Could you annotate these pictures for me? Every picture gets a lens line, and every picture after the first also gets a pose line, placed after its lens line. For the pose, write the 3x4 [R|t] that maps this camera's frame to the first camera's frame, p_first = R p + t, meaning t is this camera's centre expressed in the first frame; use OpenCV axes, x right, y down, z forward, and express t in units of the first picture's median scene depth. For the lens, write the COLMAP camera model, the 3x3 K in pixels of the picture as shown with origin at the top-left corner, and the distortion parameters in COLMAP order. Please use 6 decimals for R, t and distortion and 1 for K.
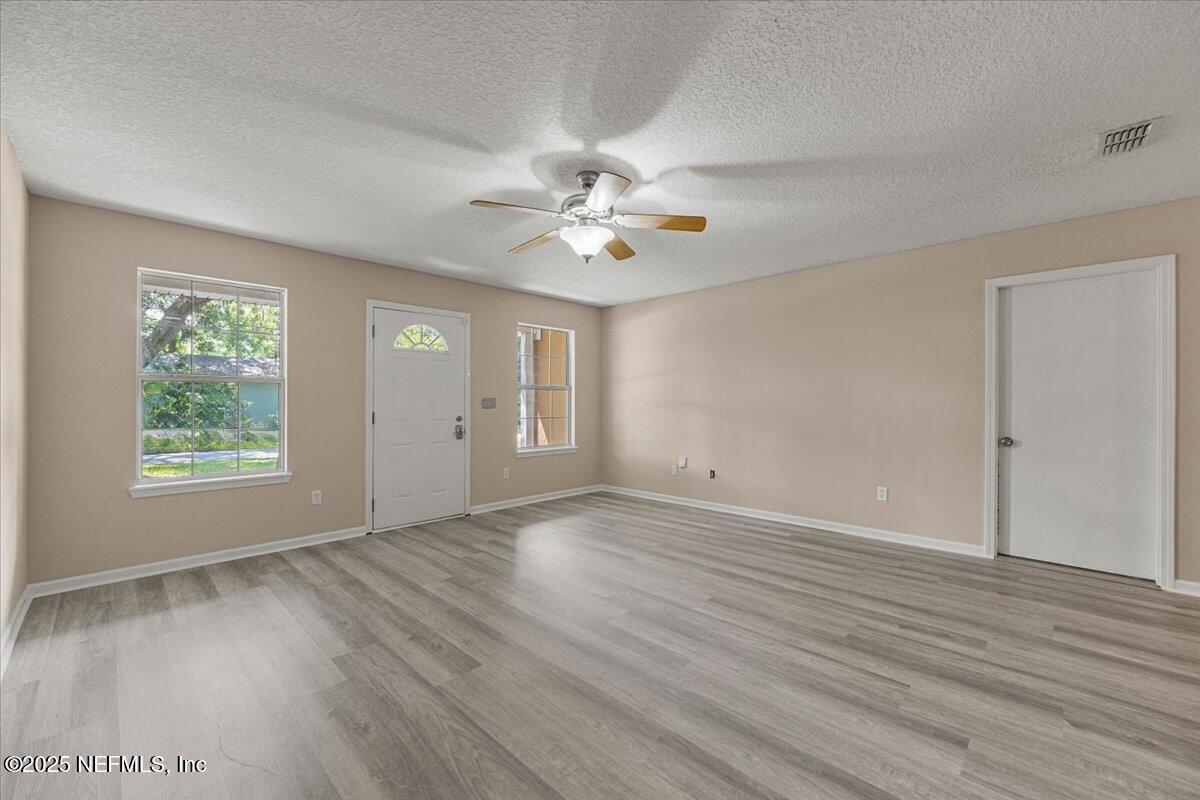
lens RADIAL K [[482.1, 0, 599.4], [0, 482.1, 400.6], [0, 0, 1]] dist [-0.000303, -0.000025]
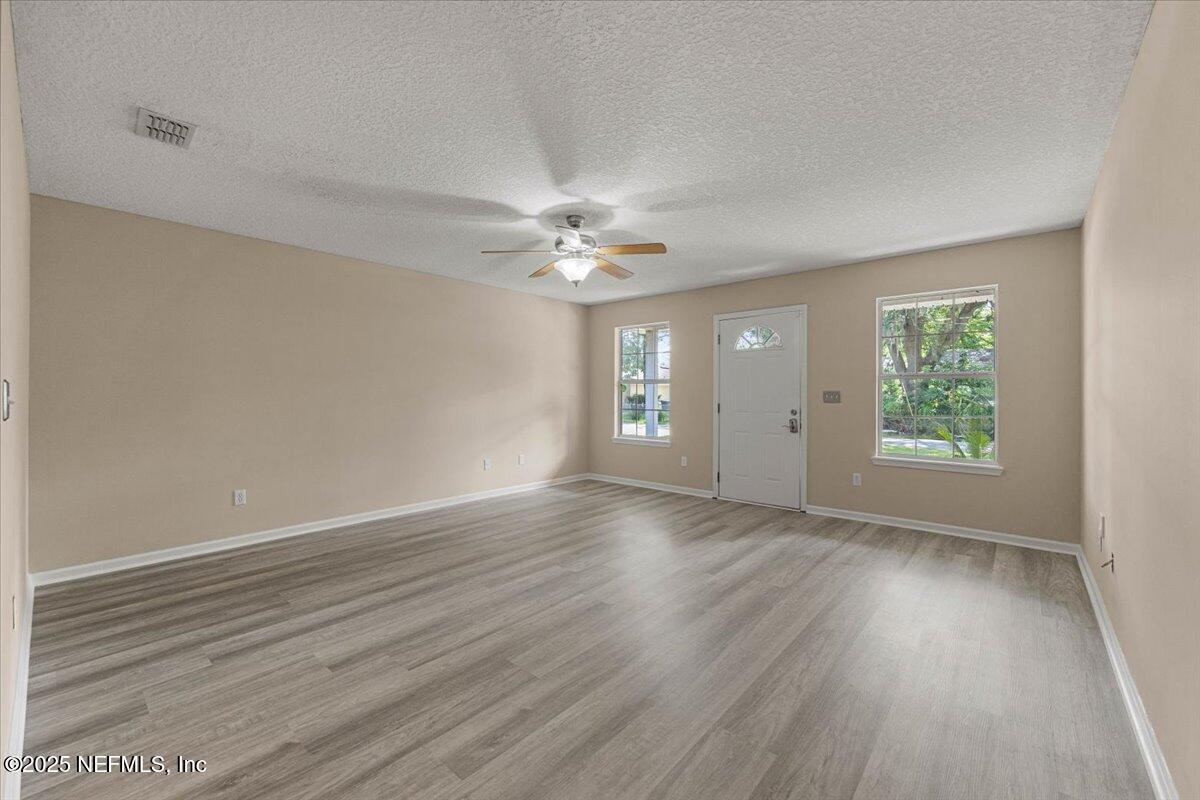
lens RADIAL K [[482.1, 0, 598.2], [0, 482.1, 394.1], [0, 0, 1]] dist [-0.000303, -0.000025]
pose [[0.049876, -0.002332, -0.998753, 1.103479], [0.003760, 0.999991, -0.002147, 0.000674], [0.998748, -0.003648, 0.049884, 0.879934]]
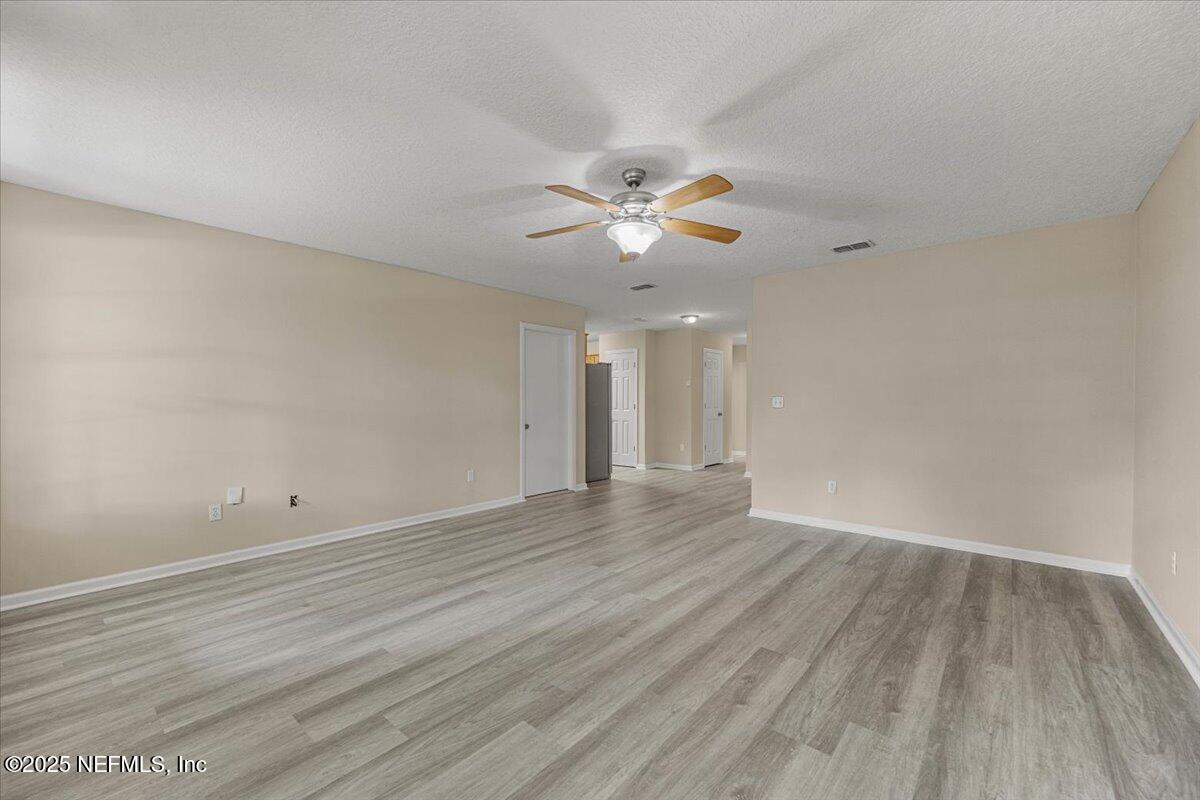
lens RADIAL K [[482.1, 0, 601.0], [0, 482.1, 409.0], [0, 0, 1]] dist [-0.000303, -0.000025]
pose [[-0.068181, -0.014254, 0.997571, -0.898213], [-0.002085, 0.999898, 0.014145, 0.004120], [-0.997671, -0.001116, -0.068204, 1.003736]]
